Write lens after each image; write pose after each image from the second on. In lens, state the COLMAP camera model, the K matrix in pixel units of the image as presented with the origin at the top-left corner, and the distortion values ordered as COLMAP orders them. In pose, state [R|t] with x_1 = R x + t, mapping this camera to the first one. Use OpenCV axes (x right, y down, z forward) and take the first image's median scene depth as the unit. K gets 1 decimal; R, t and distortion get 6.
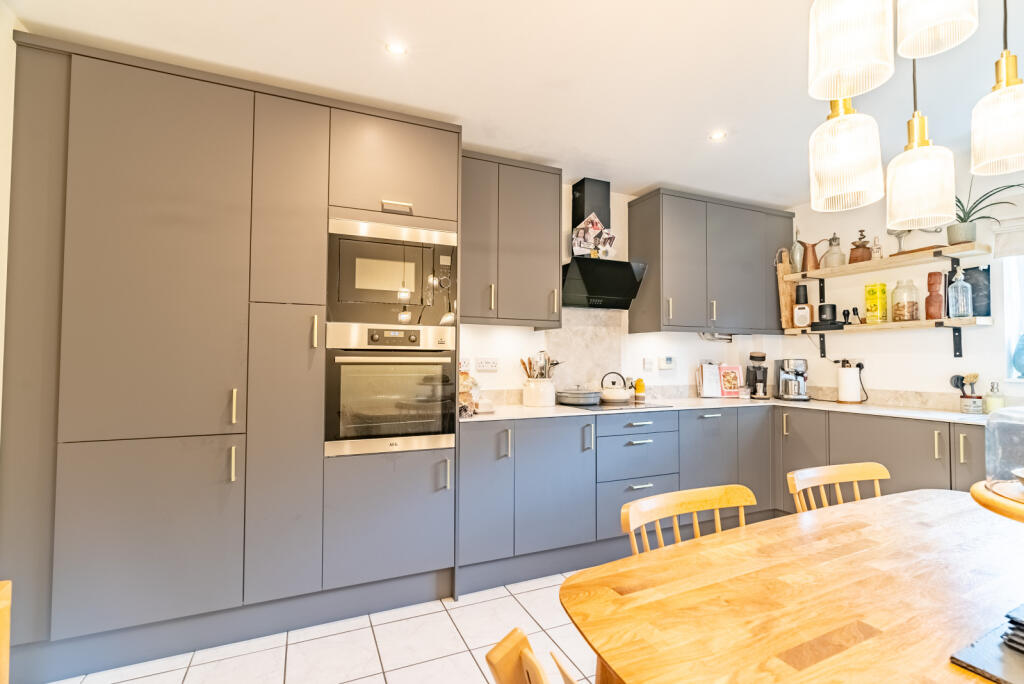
lens RADIAL K [[476.5, 0, 512.0], [0, 476.5, 342.0], [0, 0, 1]] dist [-0.005721, 0.000679]
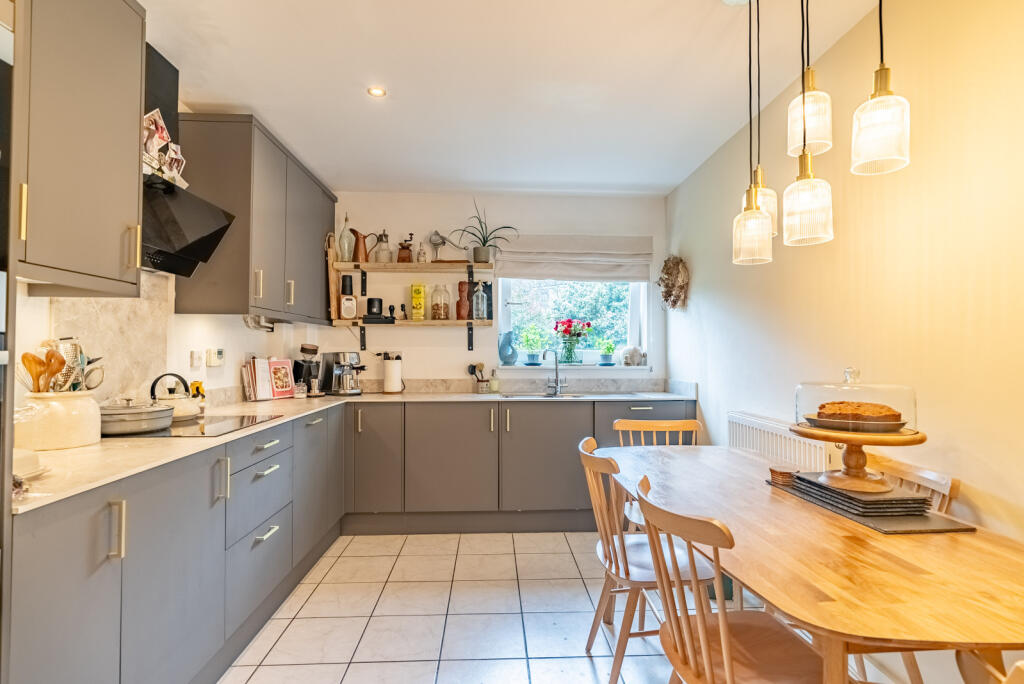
lens RADIAL K [[516.7, 0, 512.0], [0, 516.7, 342.0], [0, 0, 1]] dist [-0.000044, -0.000344]
pose [[0.355717, 0.015581, 0.934464, -0.266355], [-0.034614, 0.999395, -0.003487, 0.008347], [-0.933952, -0.031105, 0.356041, 0.334878]]
